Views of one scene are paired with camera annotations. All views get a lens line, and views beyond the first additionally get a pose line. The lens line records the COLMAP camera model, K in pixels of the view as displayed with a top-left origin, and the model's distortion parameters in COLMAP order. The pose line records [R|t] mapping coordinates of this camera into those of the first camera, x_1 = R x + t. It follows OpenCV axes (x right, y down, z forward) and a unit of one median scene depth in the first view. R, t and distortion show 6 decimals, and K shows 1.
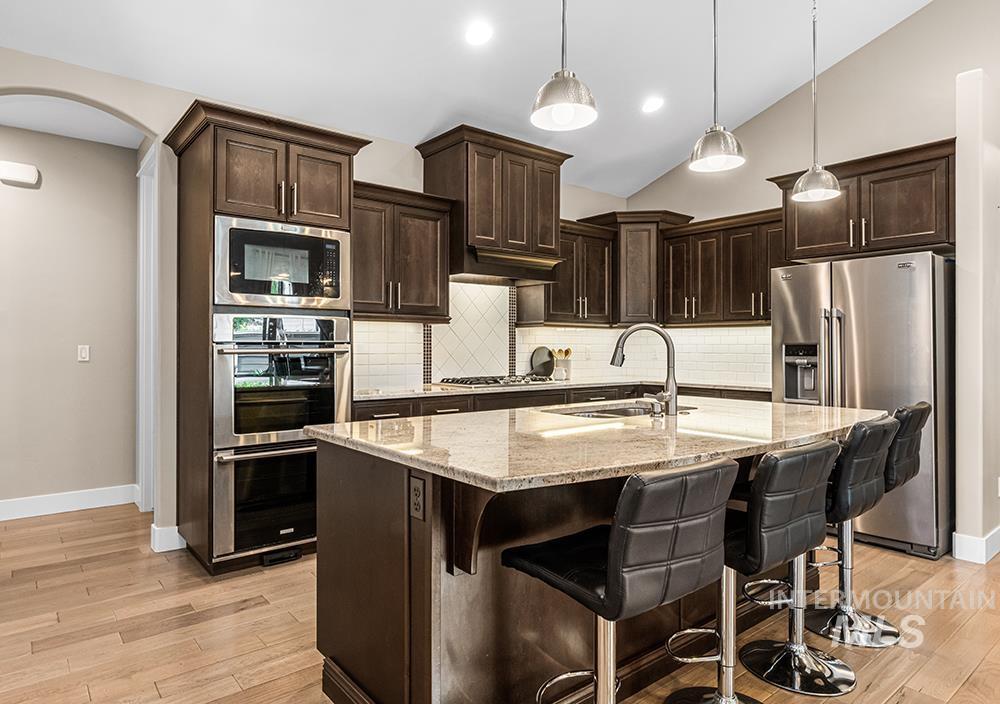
lens RADIAL K [[590.9, 0, 497.3], [0, 590.9, 342.1], [0, 0, 1]] dist [0.000460, -0.000325]
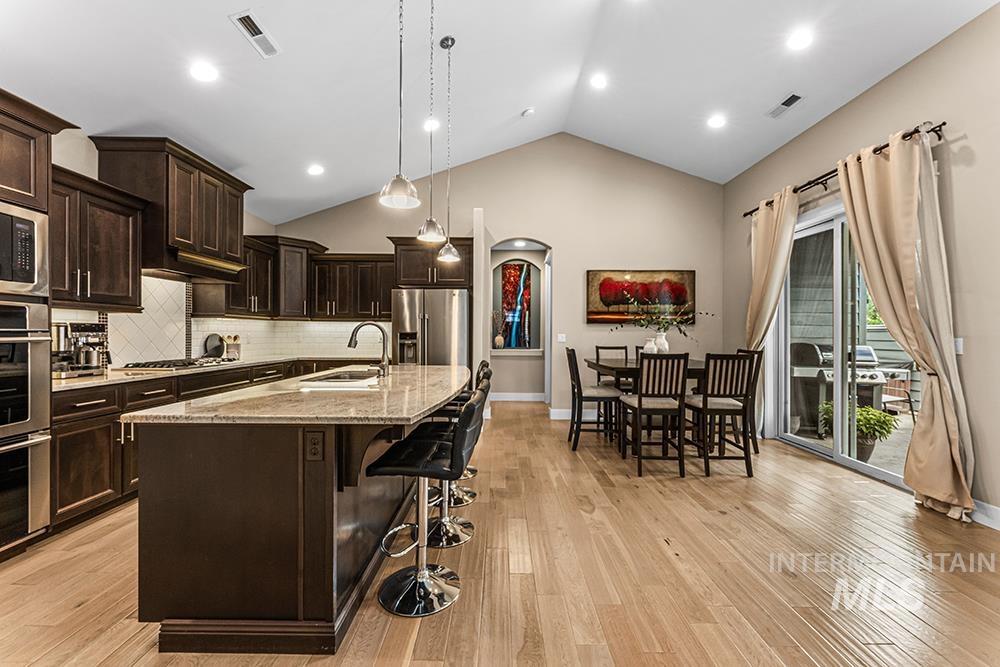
lens RADIAL K [[391.8, 0, 500.0], [0, 391.8, 333.5], [0, 0, 1]] dist [0.000814, 0.000038]
pose [[0.617301, 0.000476, 0.786727, -0.242160], [-0.010960, 0.999908, 0.007994, -0.006712], [-0.786651, -0.013557, 0.617249, 0.030362]]
